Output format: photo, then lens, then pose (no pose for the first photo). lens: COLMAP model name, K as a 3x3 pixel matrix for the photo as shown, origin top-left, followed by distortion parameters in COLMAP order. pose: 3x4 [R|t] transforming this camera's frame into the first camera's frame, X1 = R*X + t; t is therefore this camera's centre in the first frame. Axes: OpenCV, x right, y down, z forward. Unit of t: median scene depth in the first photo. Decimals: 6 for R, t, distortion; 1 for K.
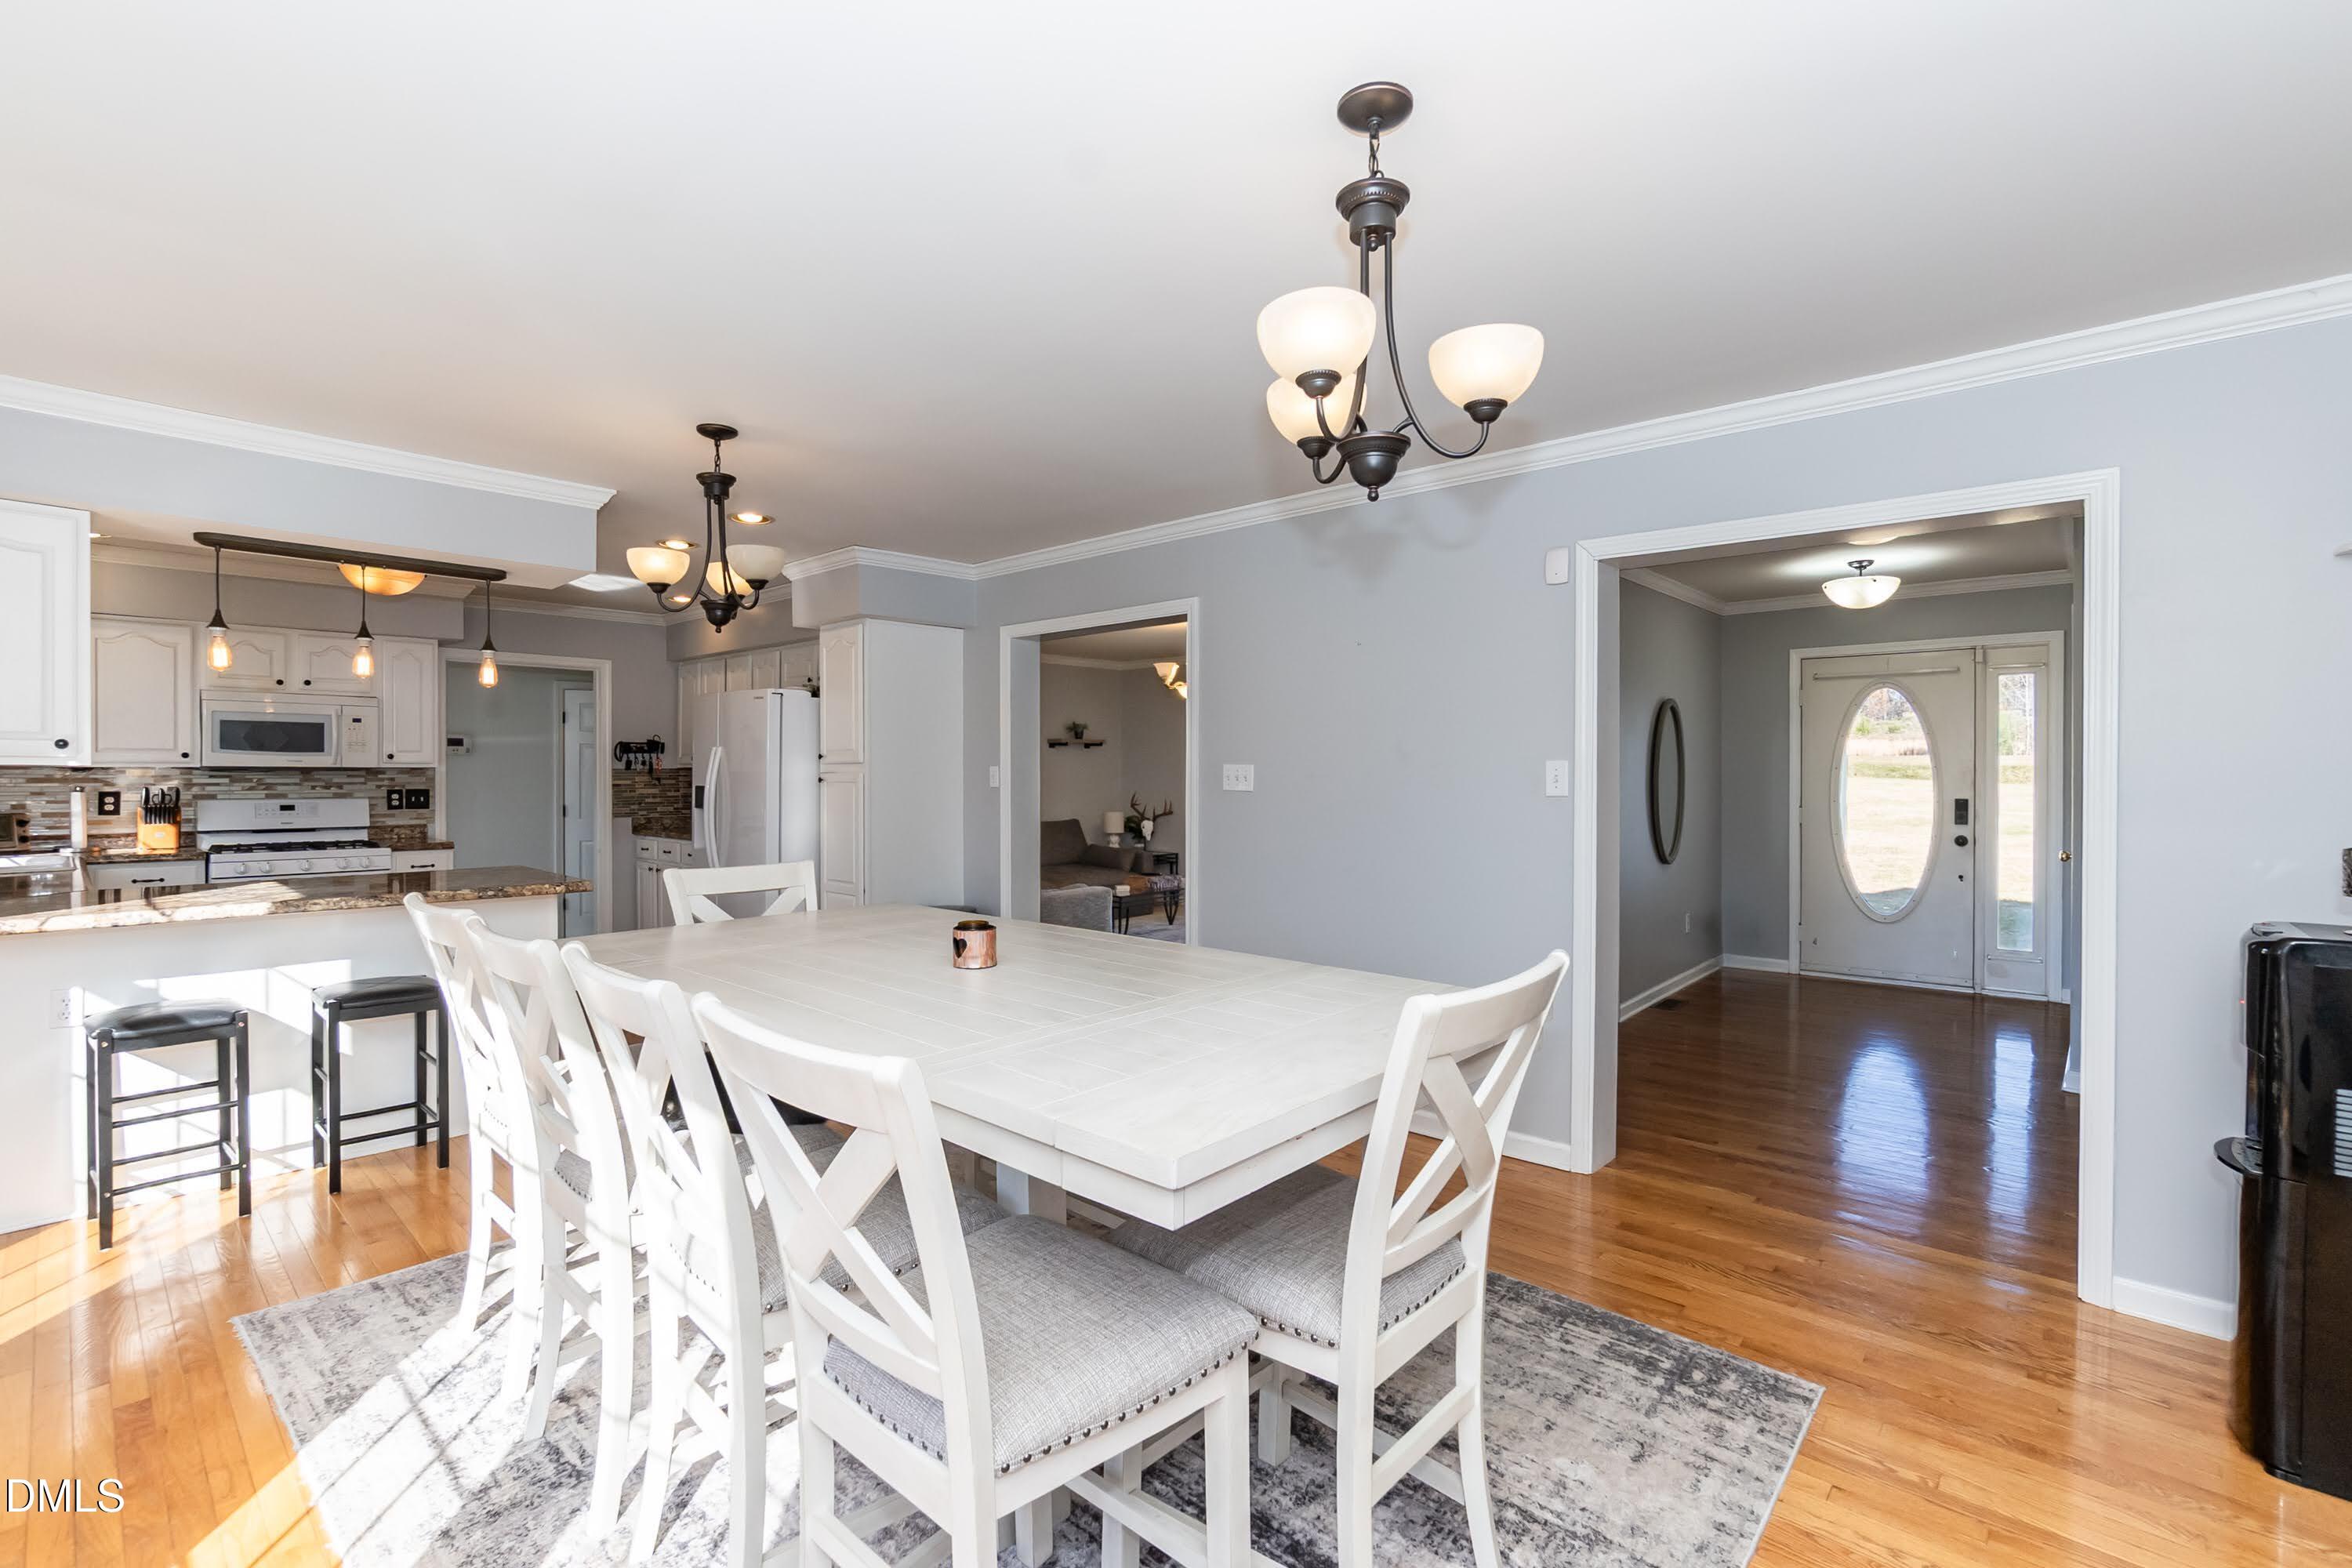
lens RADIAL K [[1024.9, 0, 1125.2], [0, 1024.9, 774.7], [0, 0, 1]] dist [-0.028245, 0.003213]
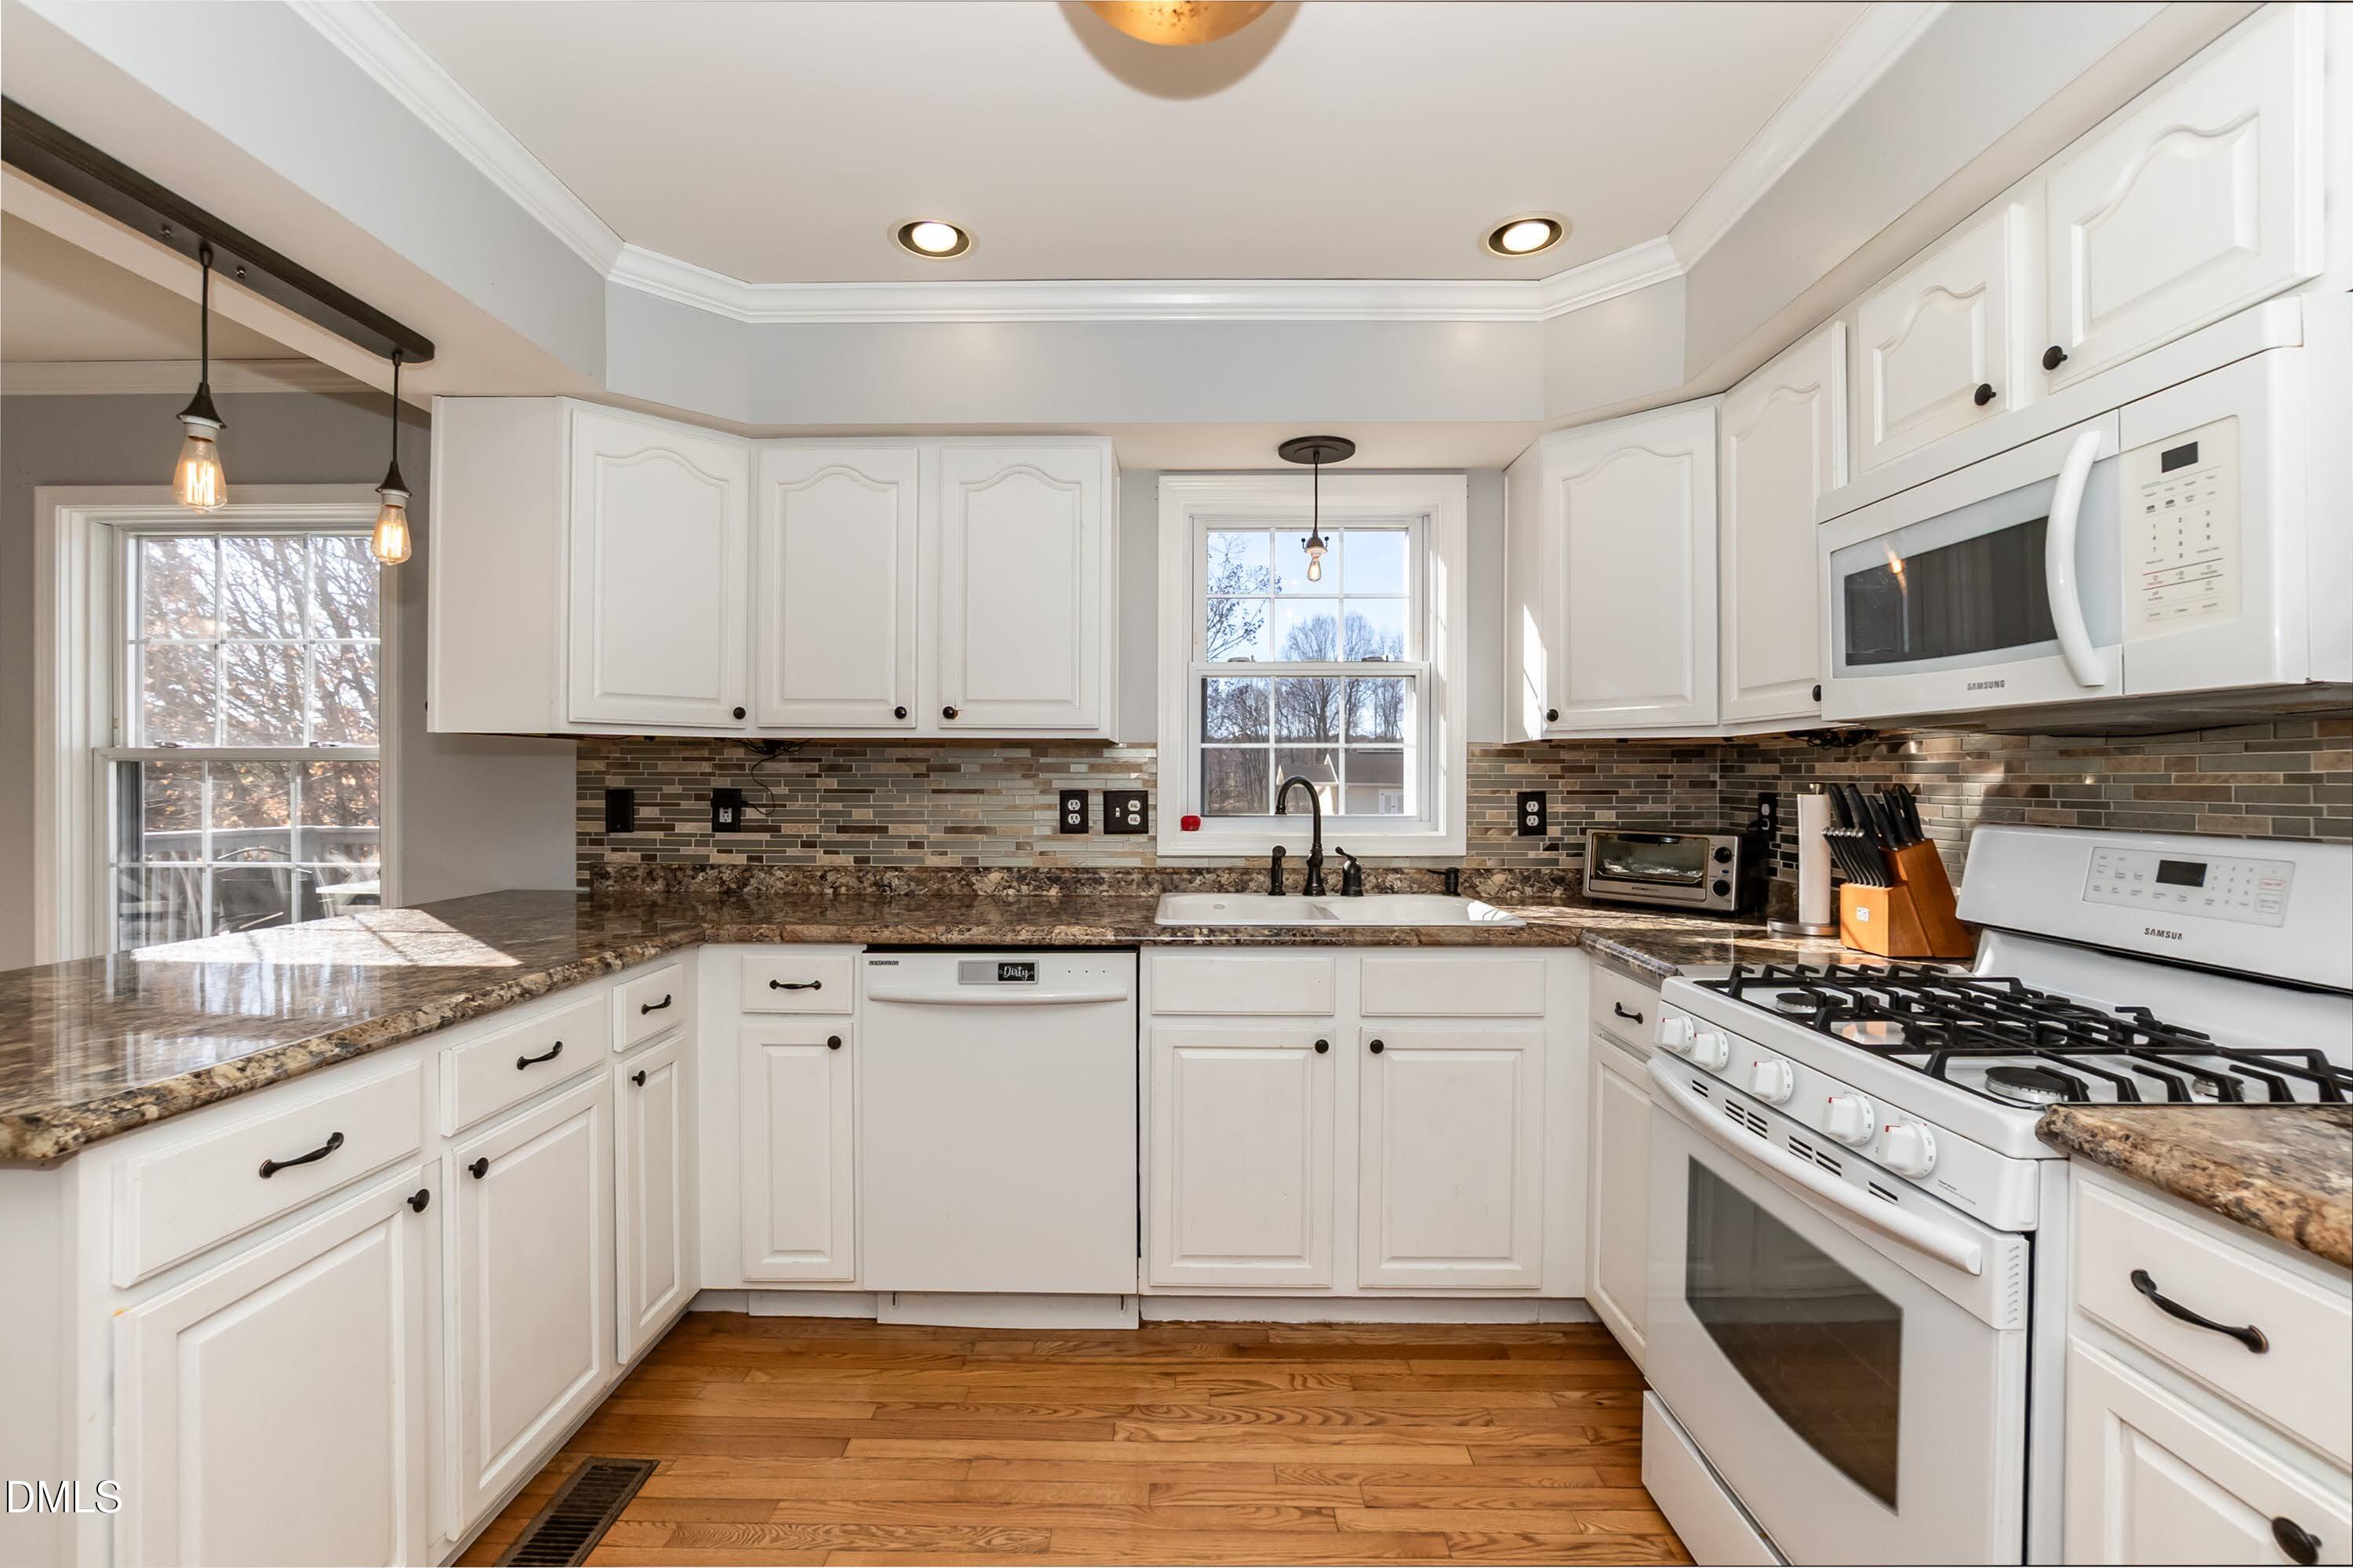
lens RADIAL K [[1025.3, 0, 1168.2], [0, 1025.3, 782.4], [0, 0, 1]] dist [-0.028245, 0.003213]
pose [[-0.727316, -0.000796, -0.686303, -0.493259], [-0.003735, 0.999989, 0.002798, 0.010757], [0.686293, 0.004598, -0.727311, 1.033138]]
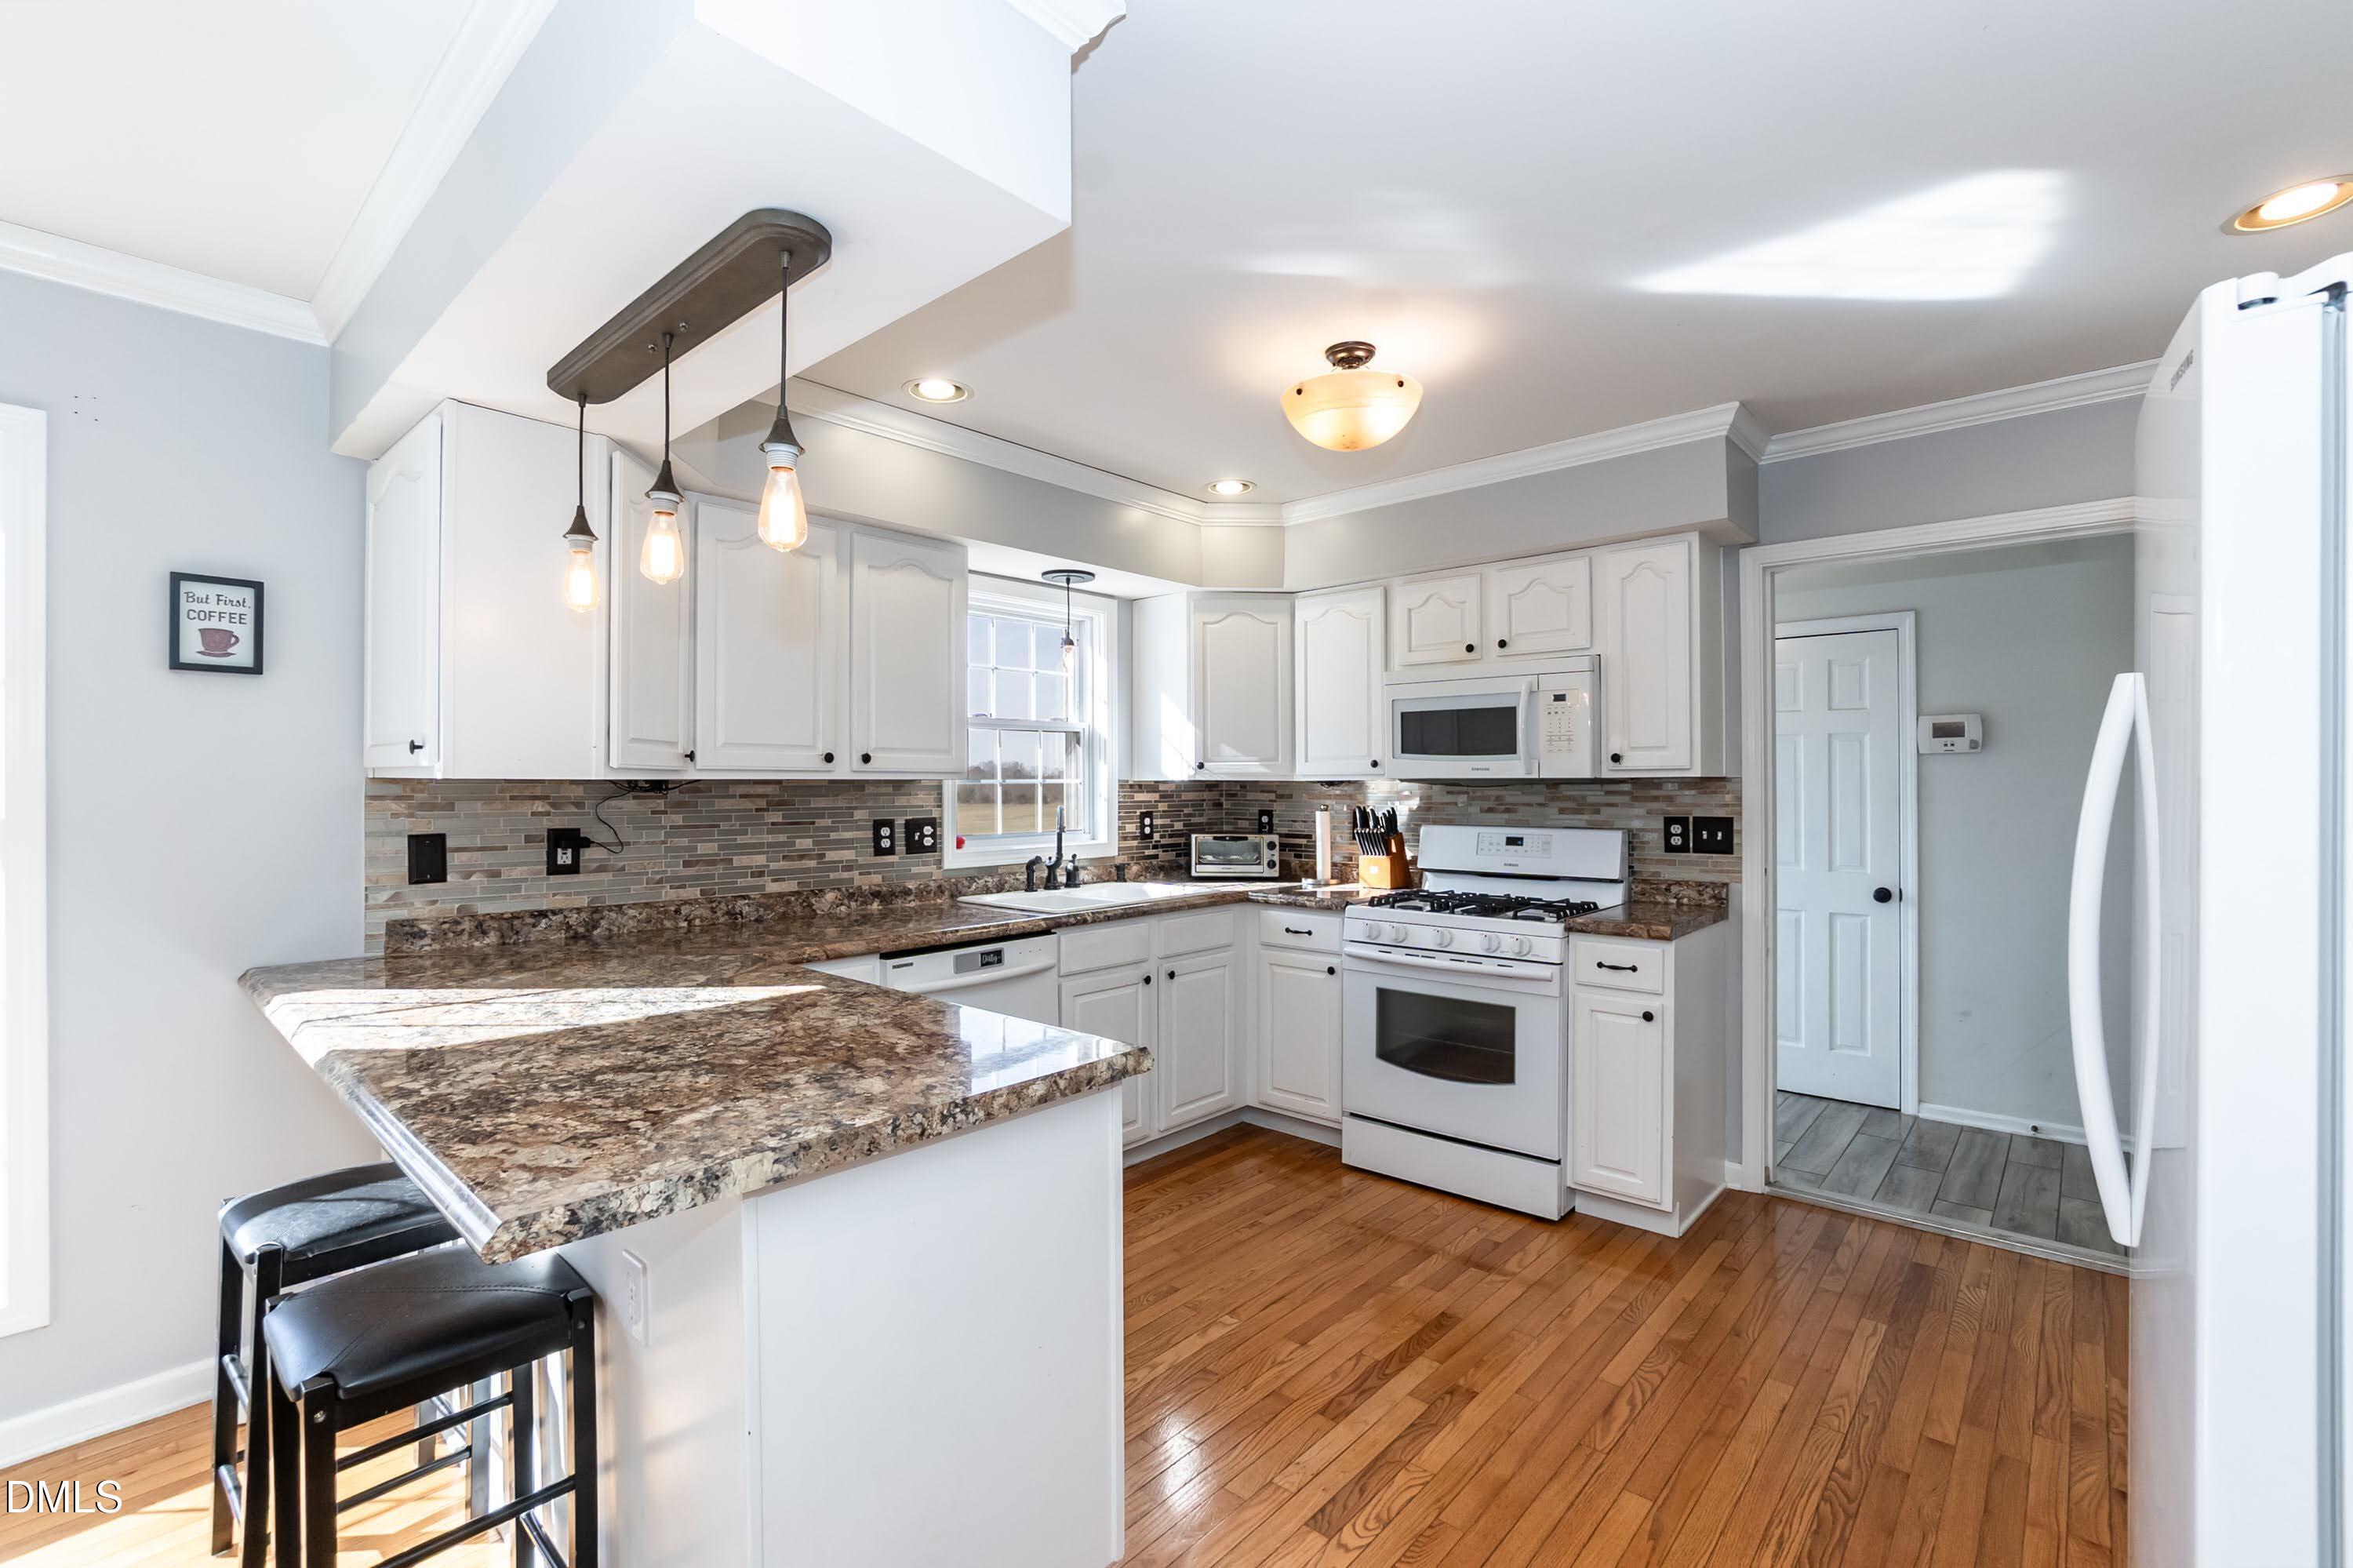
lens RADIAL K [[1025.3, 0, 1179.1], [0, 1025.3, 784.0], [0, 0, 1]] dist [-0.028245, 0.003213]
pose [[0.034080, -0.002188, -0.999417, -0.183485], [0.002728, 0.999994, -0.002097, -0.003598], [0.999415, -0.002655, 0.034086, 0.779801]]
